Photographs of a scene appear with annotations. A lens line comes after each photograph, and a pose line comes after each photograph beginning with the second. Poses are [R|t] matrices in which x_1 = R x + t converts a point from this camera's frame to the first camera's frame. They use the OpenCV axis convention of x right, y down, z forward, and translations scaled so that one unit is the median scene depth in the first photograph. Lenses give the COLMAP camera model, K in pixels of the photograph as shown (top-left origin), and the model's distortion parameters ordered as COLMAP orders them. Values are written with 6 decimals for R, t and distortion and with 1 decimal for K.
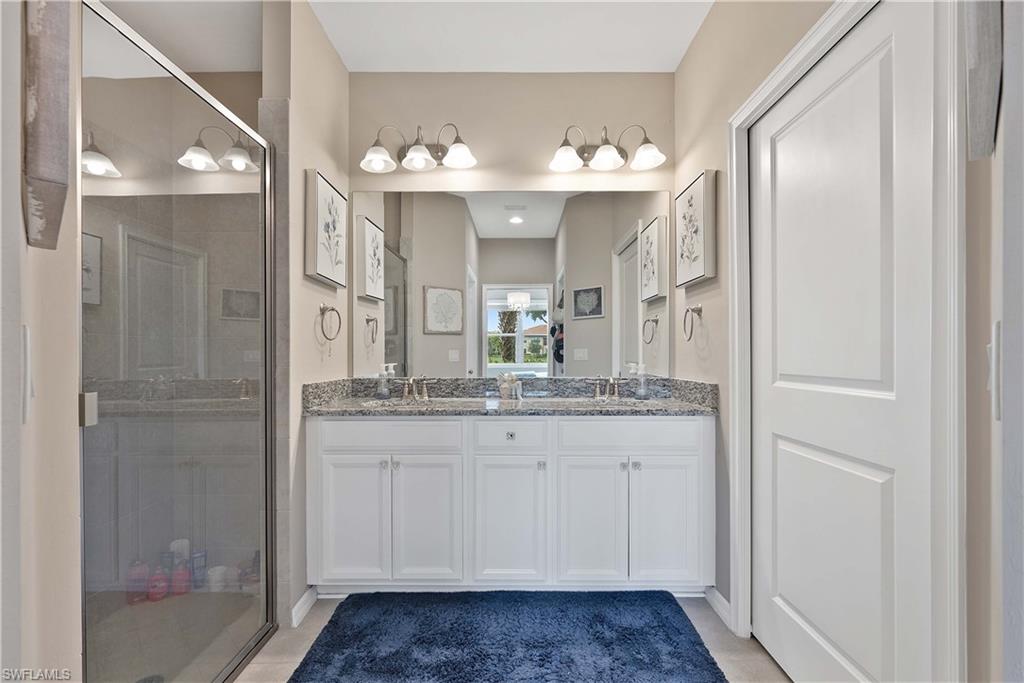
lens RADIAL K [[454.1, 0, 512.0], [0, 454.1, 341.5], [0, 0, 1]] dist [-0.000263, -0.000139]
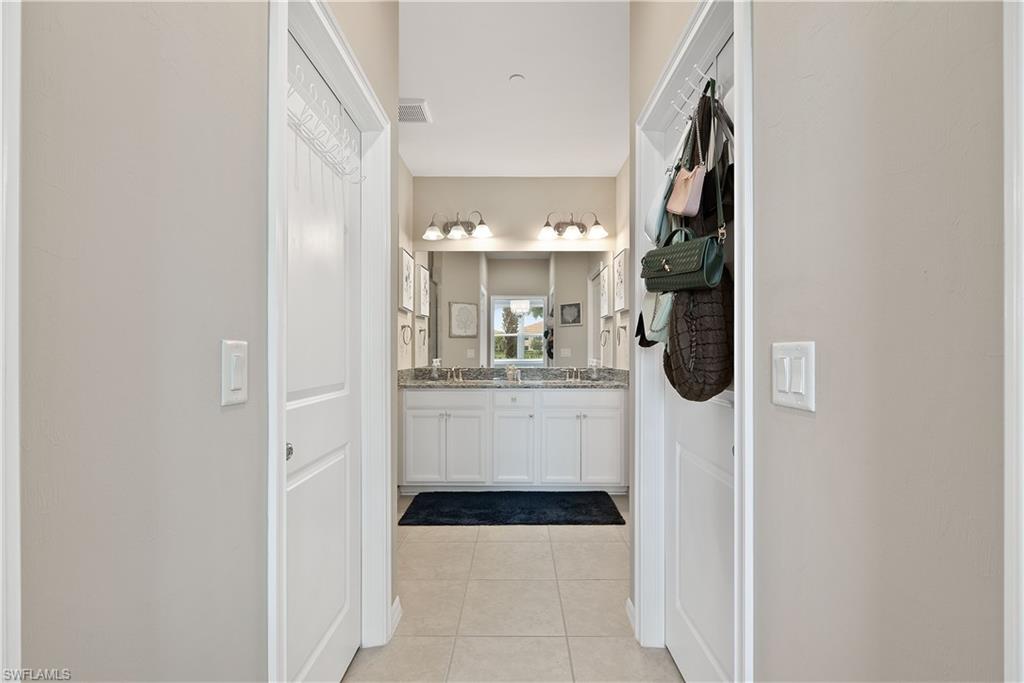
lens RADIAL K [[463.8, 0, 512.0], [0, 463.8, 341.5], [0, 0, 1]] dist [0.001516, 0.000310]
pose [[0.999989, 0.001636, -0.004319, -0.001628], [-0.001602, 0.999968, 0.007901, -0.025514], [0.004332, -0.007894, 0.999959, -0.635924]]
